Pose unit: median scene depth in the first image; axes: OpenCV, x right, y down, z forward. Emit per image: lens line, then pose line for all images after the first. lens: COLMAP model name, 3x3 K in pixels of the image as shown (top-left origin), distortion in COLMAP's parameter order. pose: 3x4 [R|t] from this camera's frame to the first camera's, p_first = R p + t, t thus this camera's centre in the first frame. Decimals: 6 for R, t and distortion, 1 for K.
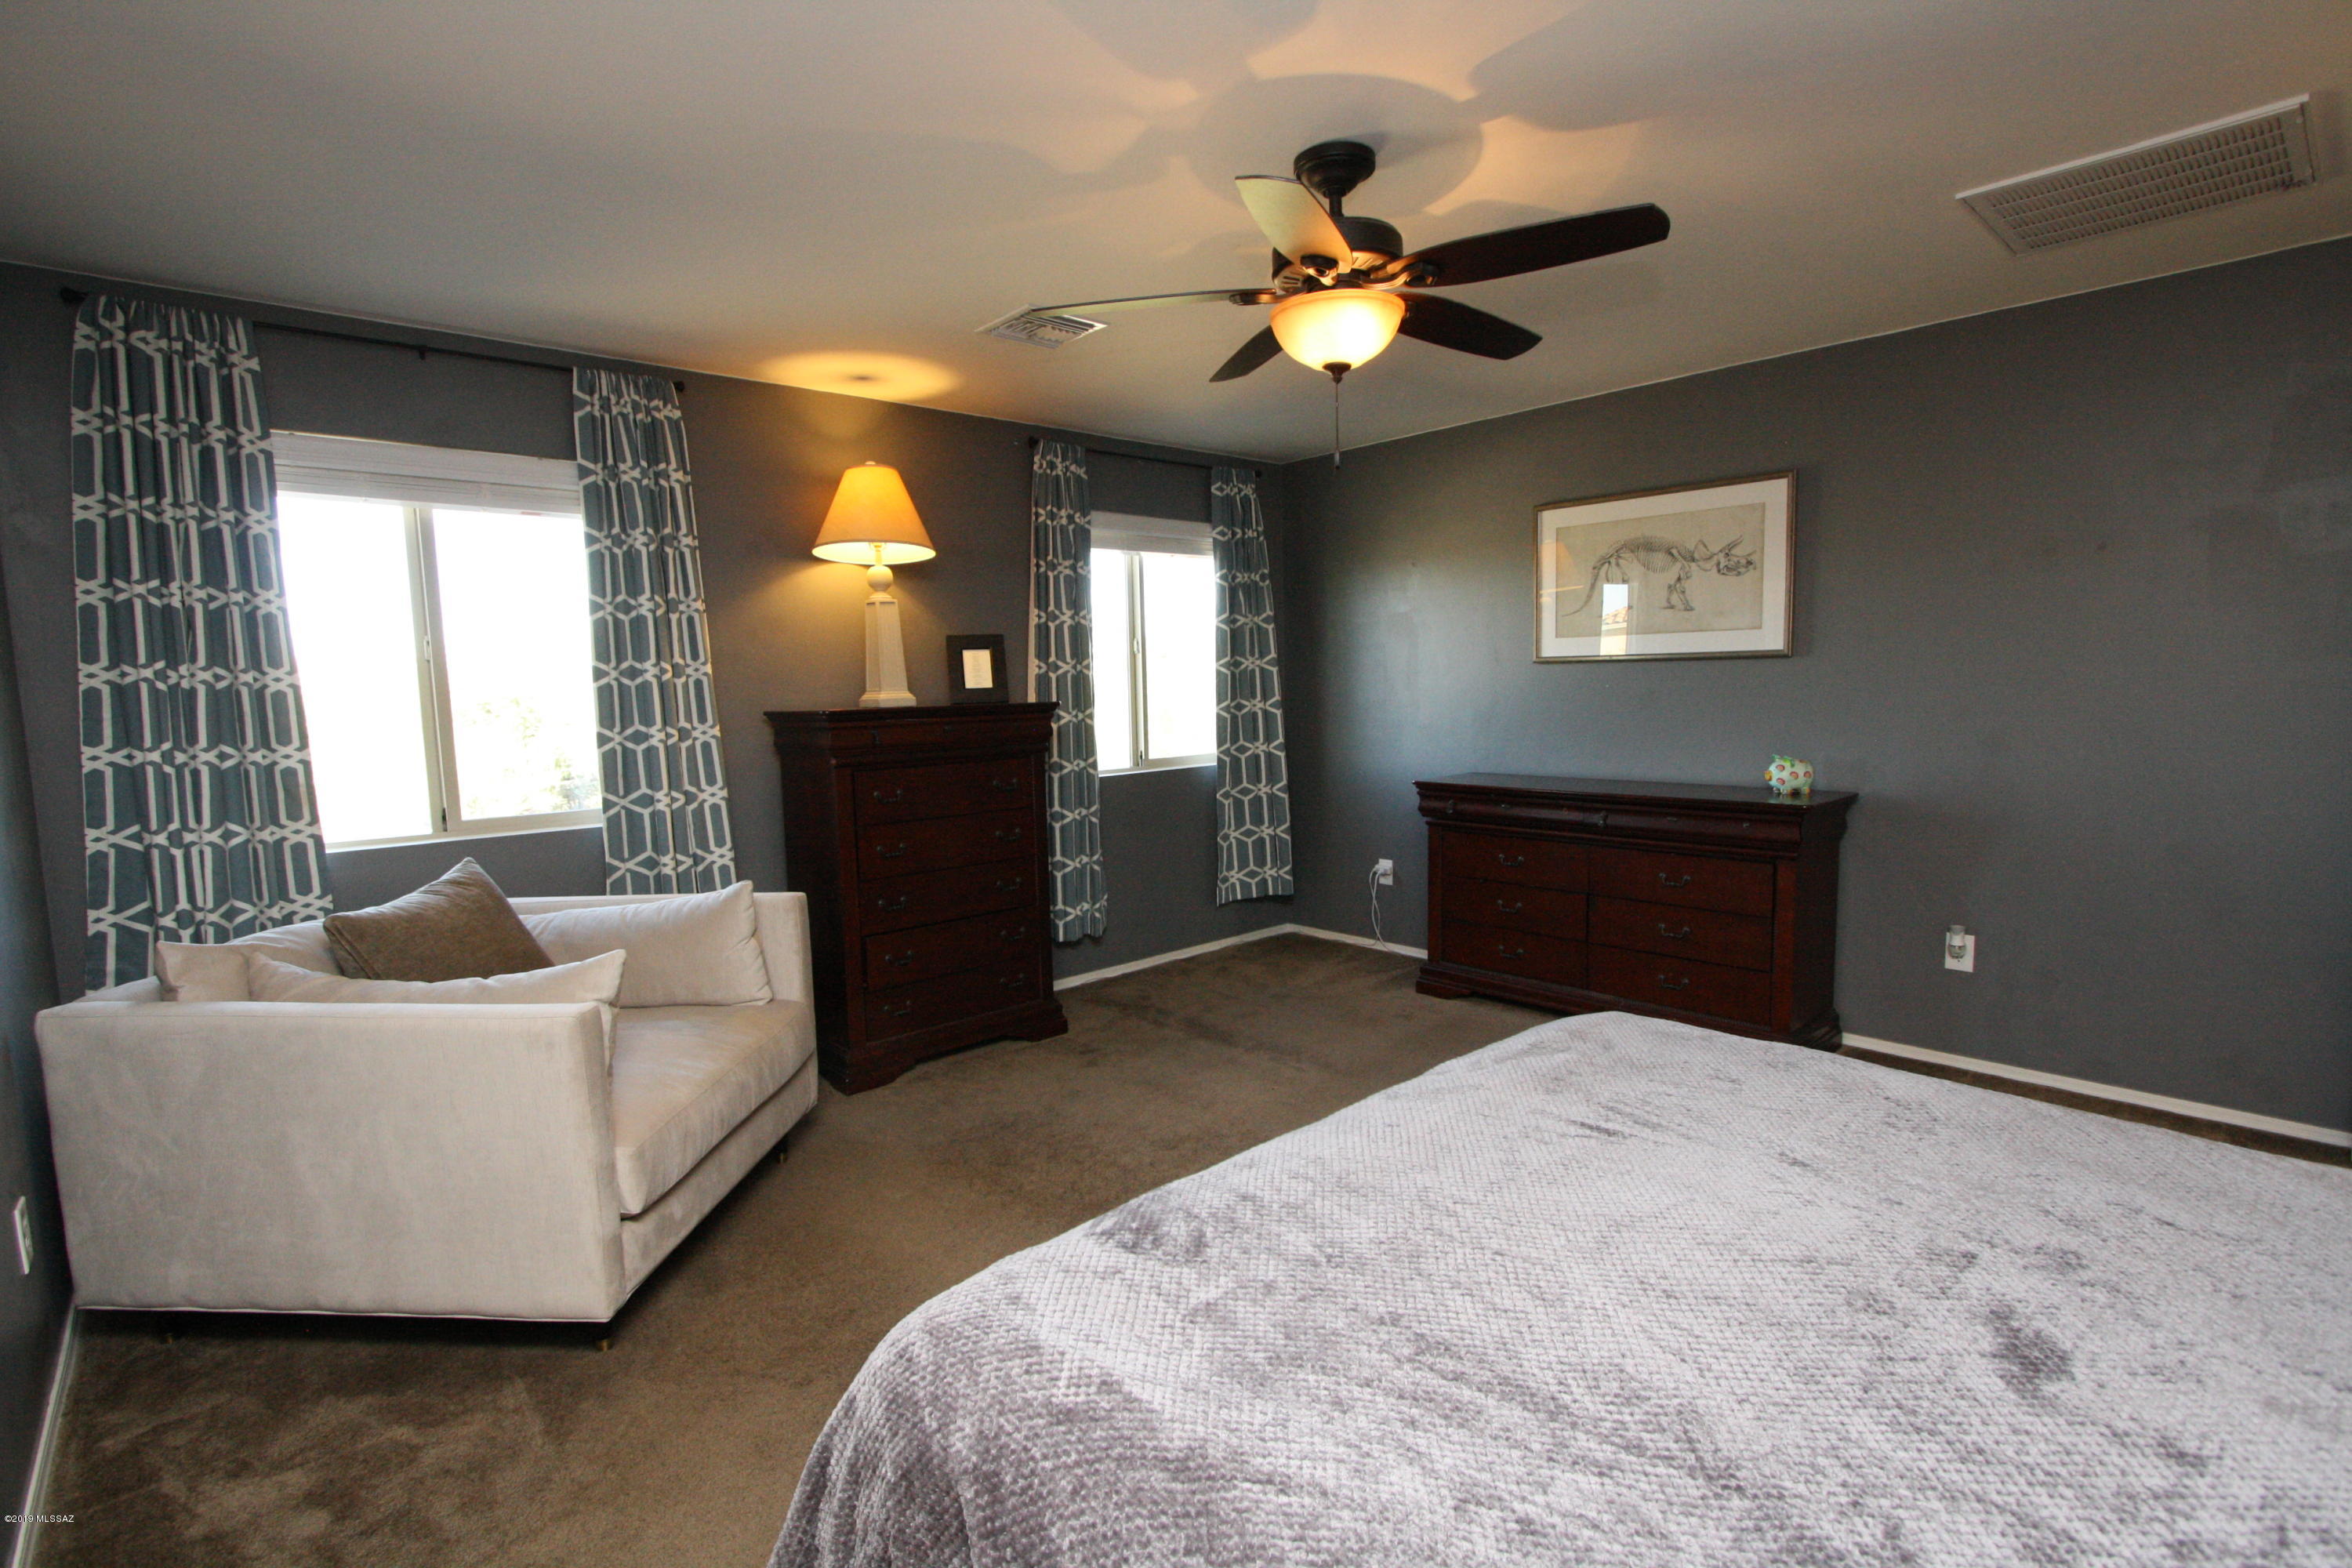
lens RADIAL K [[1110.9, 0, 1186.8], [0, 1110.9, 796.4], [0, 0, 1]] dist [0.001419, 0.005347]
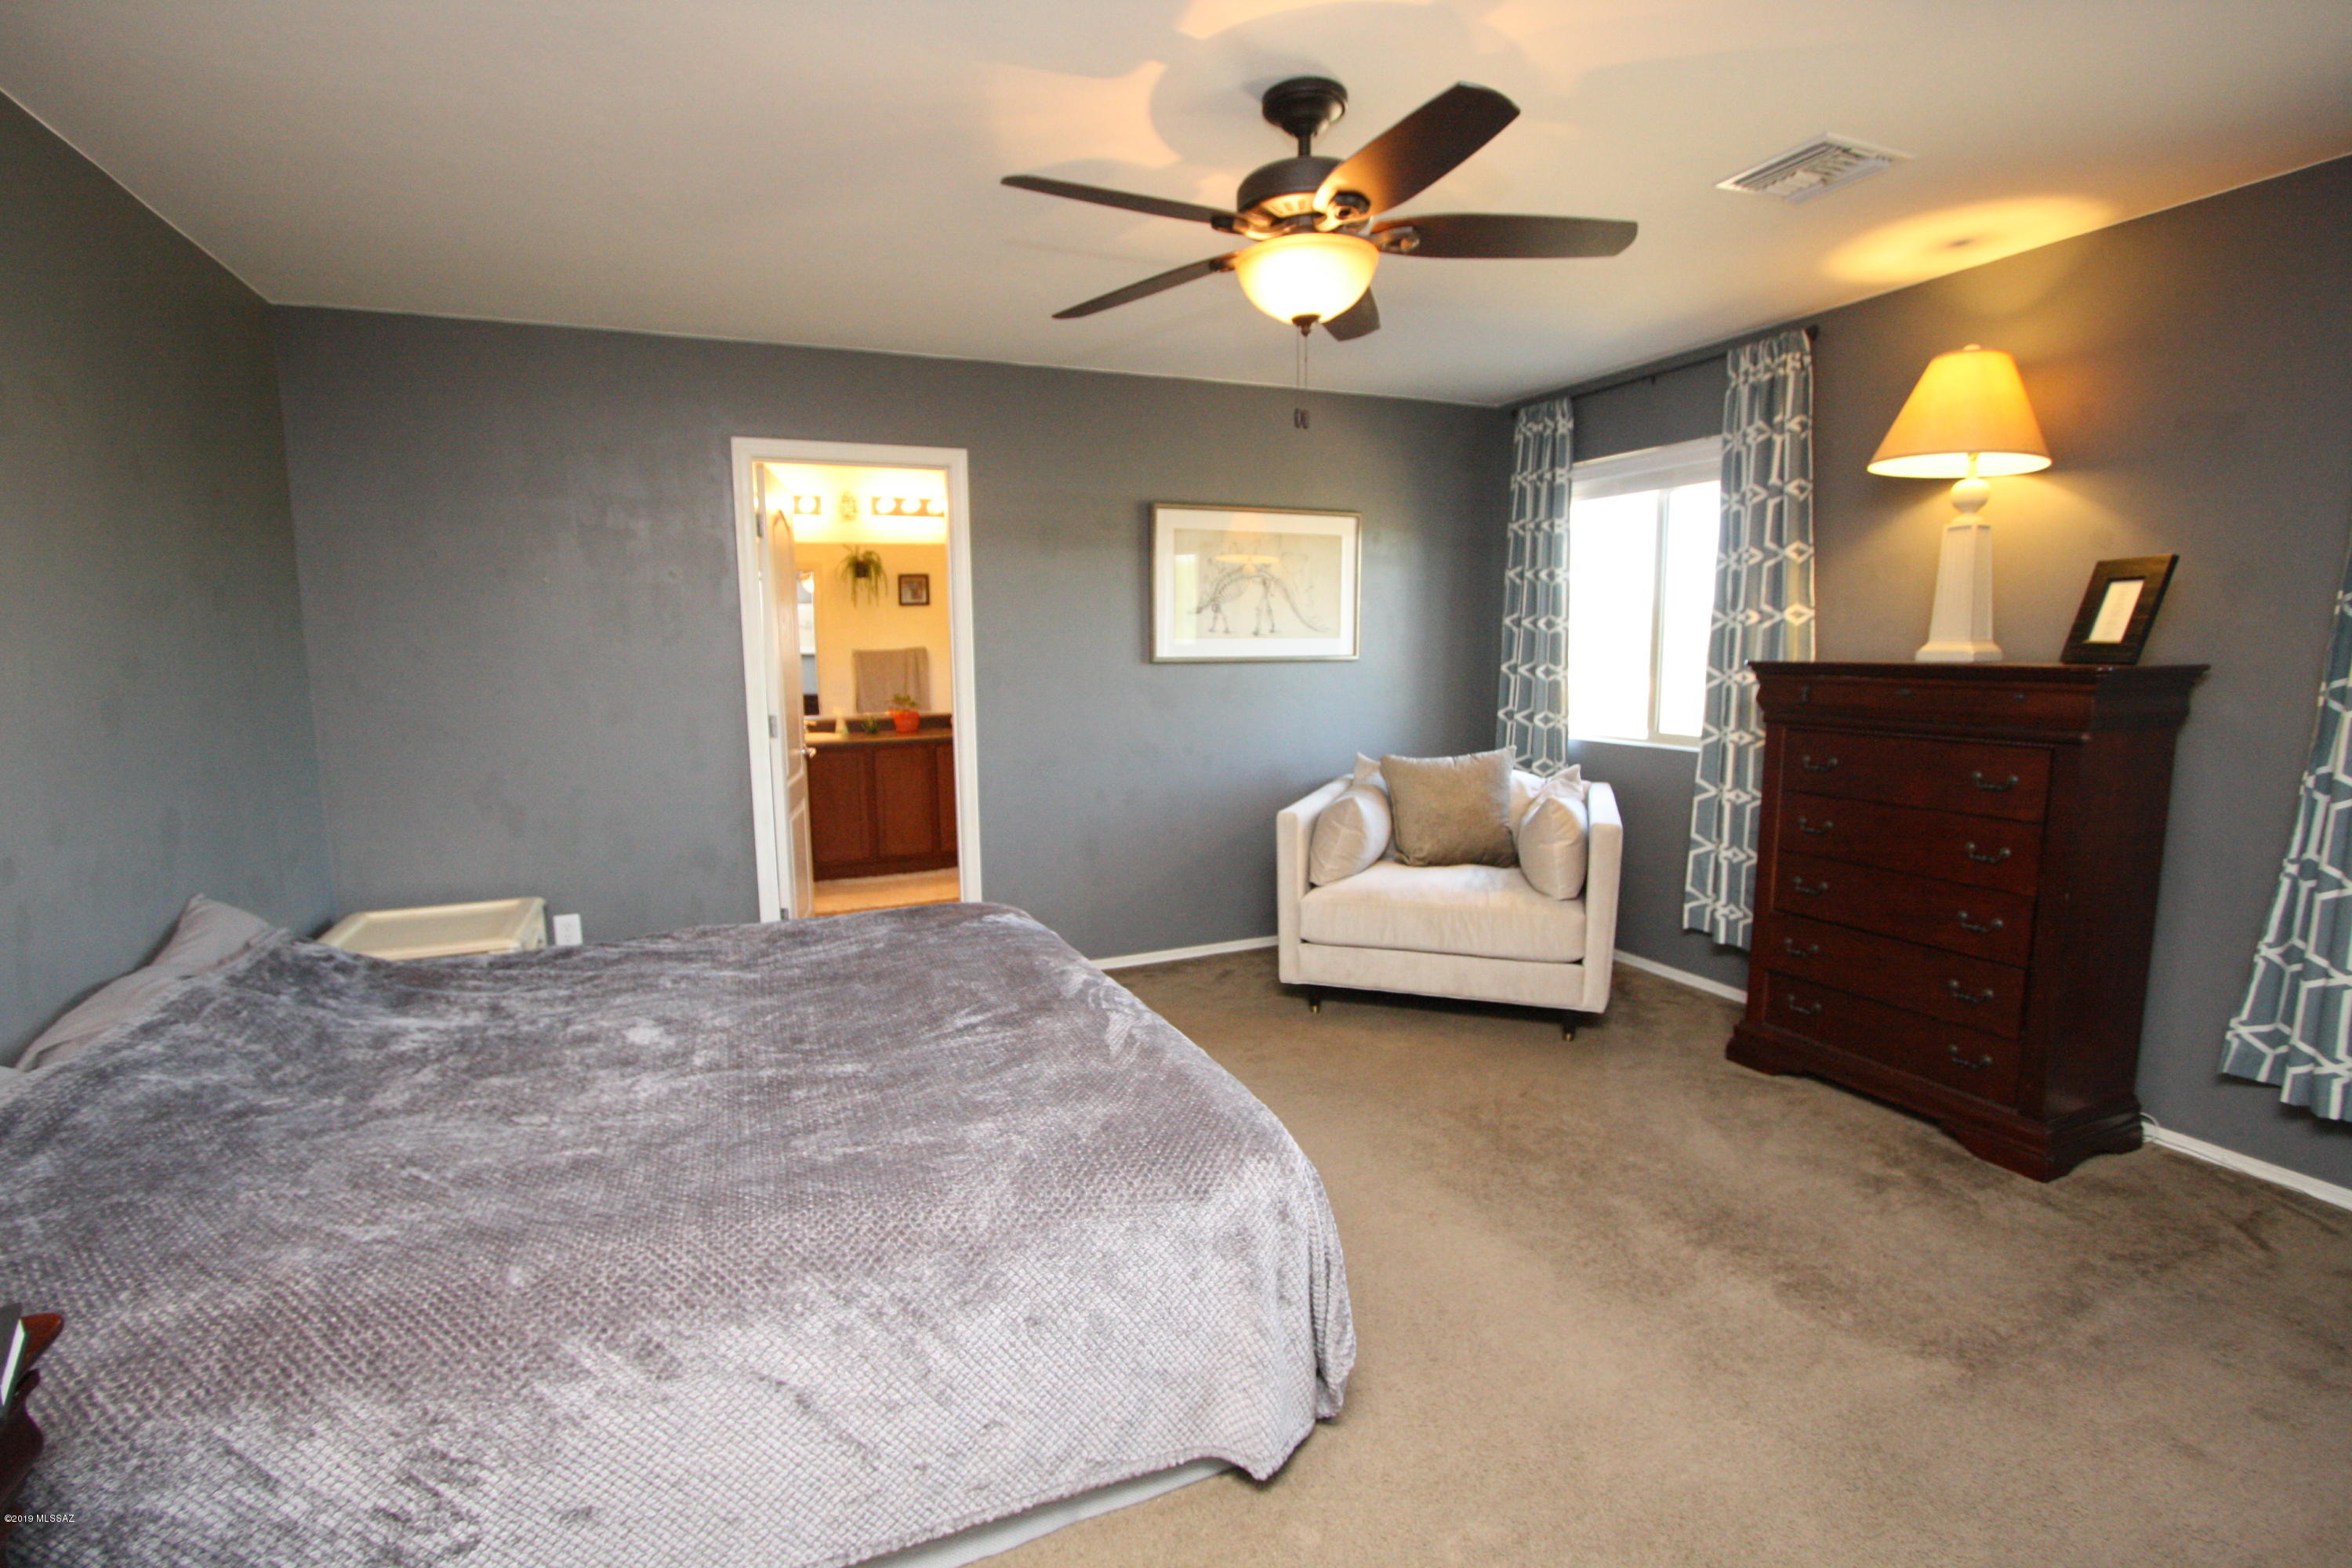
lens RADIAL K [[1110.9, 0, 1181.5], [0, 1110.9, 784.2], [0, 0, 1]] dist [0.001419, 0.005347]
pose [[-0.292344, 0.159331, -0.942947, 0.756267], [-0.071810, 0.979582, 0.187785, -0.121911], [0.953613, 0.122610, -0.274933, 0.821977]]
